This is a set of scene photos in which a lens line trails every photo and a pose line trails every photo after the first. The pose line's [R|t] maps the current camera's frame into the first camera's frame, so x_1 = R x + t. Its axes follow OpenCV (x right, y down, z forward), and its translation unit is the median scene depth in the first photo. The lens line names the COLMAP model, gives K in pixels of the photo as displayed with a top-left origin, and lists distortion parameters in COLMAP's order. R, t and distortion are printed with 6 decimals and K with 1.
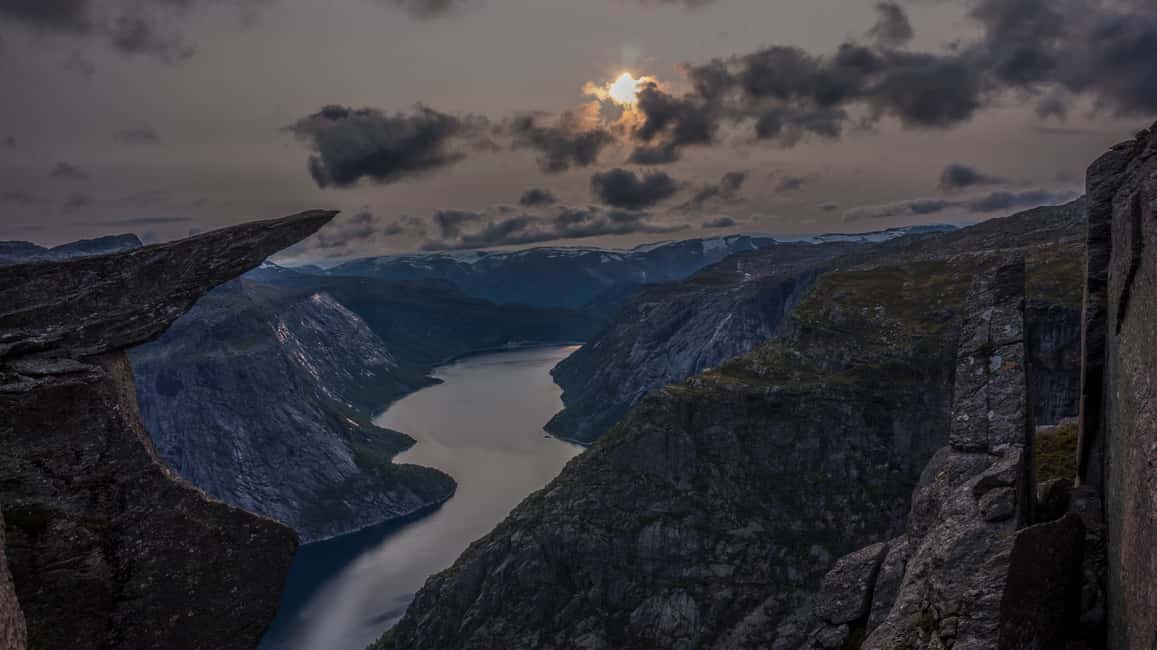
lens RADIAL K [[821.8, 0, 576.9], [0, 821.8, 319.1], [0, 0, 1]] dist [-0.213682, 0.000541]
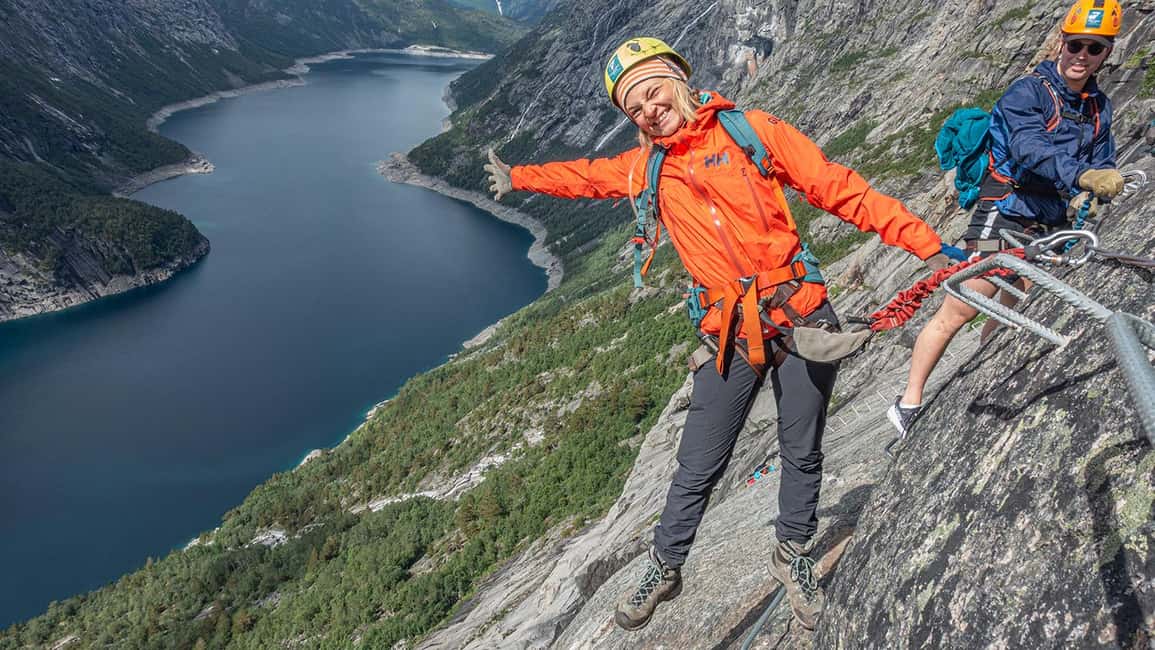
lens RADIAL K [[812.7, 0, 577.5], [0, 812.7, 325.0], [0, 0, 1]] dist [0.019675, -0.000969]
pose [[0.990665, 0.090508, 0.101938, 0.060064], [-0.118347, 0.942141, 0.313631, 0.049919], [-0.067654, -0.322767, 0.944057, 0.439411]]
